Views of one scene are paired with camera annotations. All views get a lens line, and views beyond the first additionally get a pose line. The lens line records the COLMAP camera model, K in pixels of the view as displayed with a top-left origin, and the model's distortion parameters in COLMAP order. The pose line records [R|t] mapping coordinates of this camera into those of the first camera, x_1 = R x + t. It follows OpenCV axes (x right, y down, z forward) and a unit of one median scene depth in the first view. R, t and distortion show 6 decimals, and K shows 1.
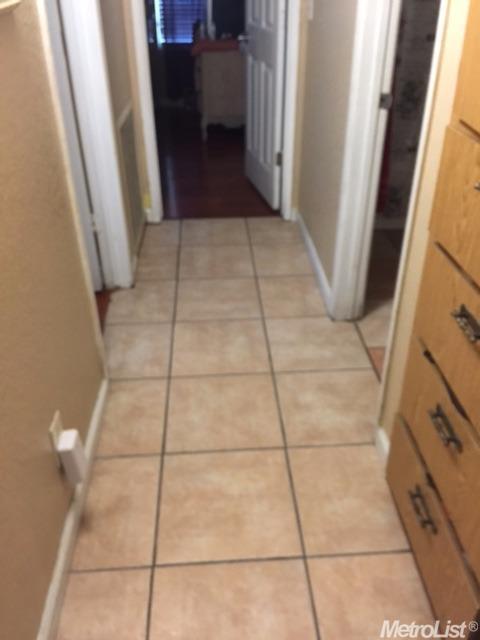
lens RADIAL K [[554.9, 0, 239.7], [0, 554.9, 316.8], [0, 0, 1]] dist [0.098138, -0.146166]
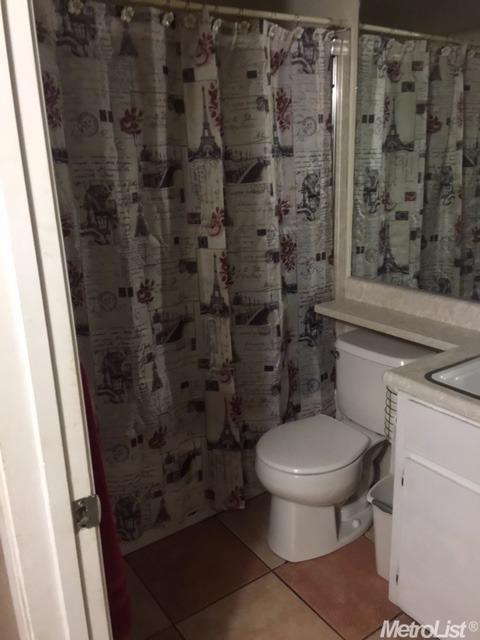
lens RADIAL K [[554.9, 0, 243.3], [0, 554.9, 321.8], [0, 0, 1]] dist [0.098138, -0.146166]
pose [[0.851946, -0.174801, 0.493591, 0.174076], [0.302226, 0.933924, -0.190906, -0.405804], [-0.427606, 0.311817, 0.848483, 0.538085]]
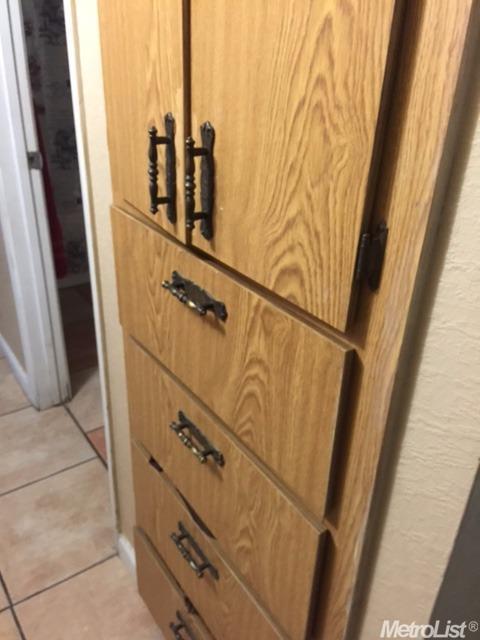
lens RADIAL K [[554.9, 0, 237.7], [0, 554.9, 318.6], [0, 0, 1]] dist [0.098138, -0.146166]
pose [[0.850101, -0.211153, 0.482434, 0.054863], [0.235141, 0.971899, 0.011038, -0.083795], [-0.471207, 0.104056, 0.875863, 0.120194]]
